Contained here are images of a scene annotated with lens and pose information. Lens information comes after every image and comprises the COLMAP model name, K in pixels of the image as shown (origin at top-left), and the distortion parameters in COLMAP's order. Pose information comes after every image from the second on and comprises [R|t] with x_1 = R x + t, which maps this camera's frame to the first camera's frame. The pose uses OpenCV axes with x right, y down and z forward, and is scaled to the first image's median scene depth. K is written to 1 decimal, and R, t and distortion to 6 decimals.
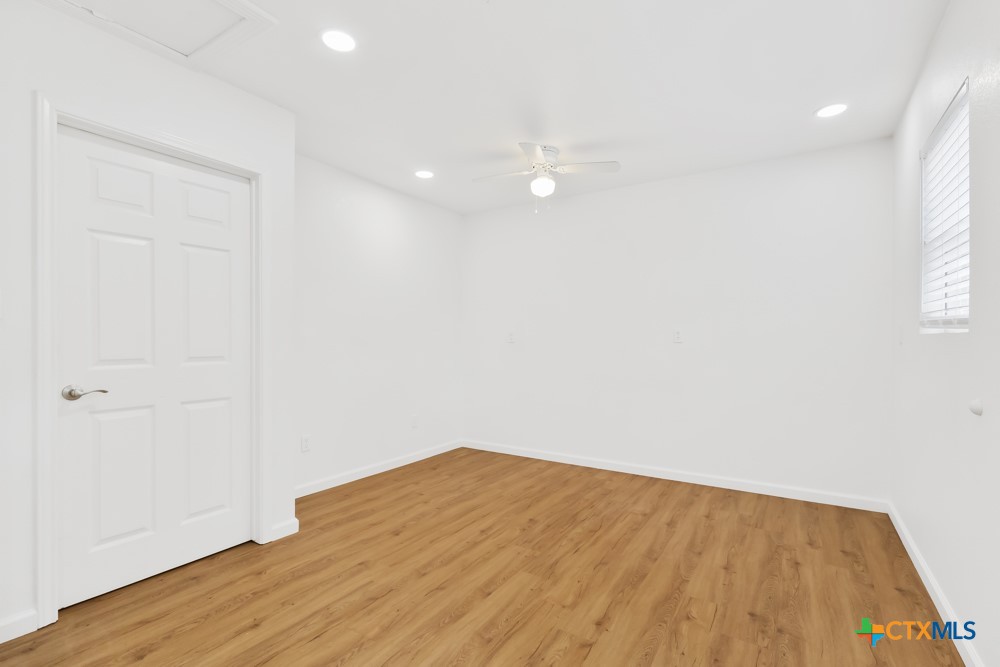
lens RADIAL K [[459.8, 0, 509.5], [0, 459.8, 338.6], [0, 0, 1]] dist [-0.000814, 0.001456]
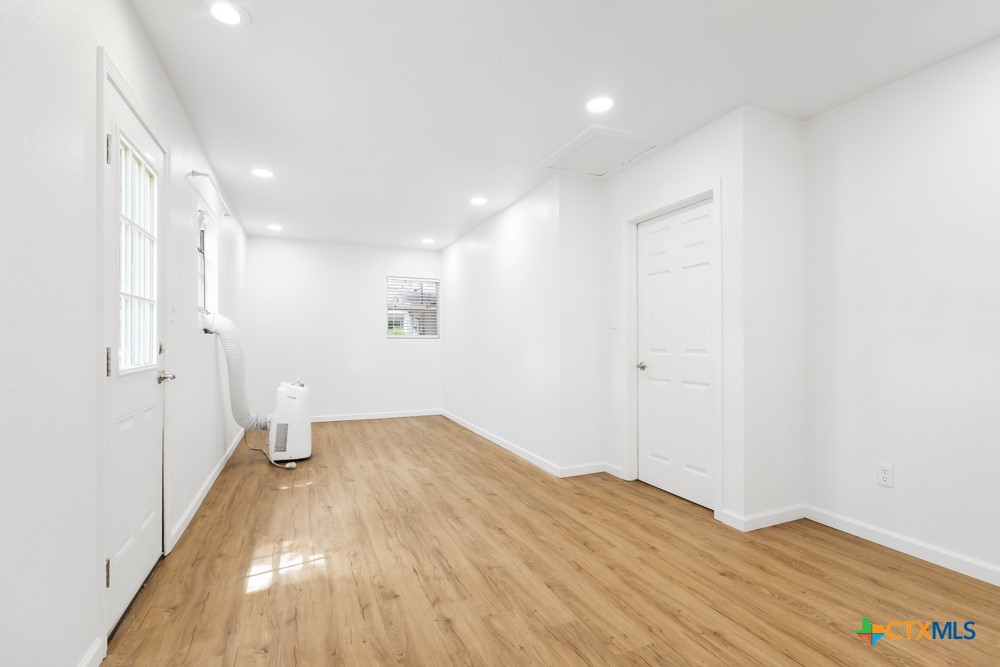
lens RADIAL K [[459.8, 0, 489.6], [0, 459.8, 337.4], [0, 0, 1]] dist [-0.000814, 0.001456]
pose [[-0.581695, -0.008808, -0.813359, 0.806361], [0.003752, 0.999902, -0.013511, 0.022978], [0.813398, -0.010911, -0.581605, 1.403839]]
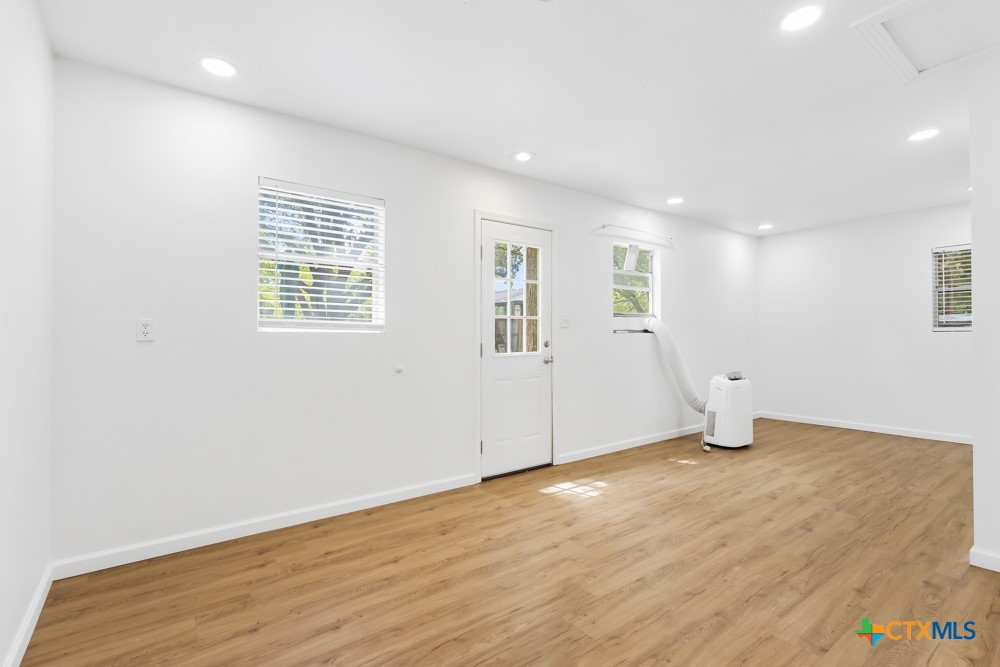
lens RADIAL K [[459.8, 0, 499.9], [0, 459.8, 335.8], [0, 0, 1]] dist [-0.000814, 0.001456]
pose [[-0.930100, 0.008746, 0.367203, -0.131881], [0.005714, 0.999940, -0.009344, 0.010669], [-0.367263, -0.006593, -0.930094, 1.973386]]
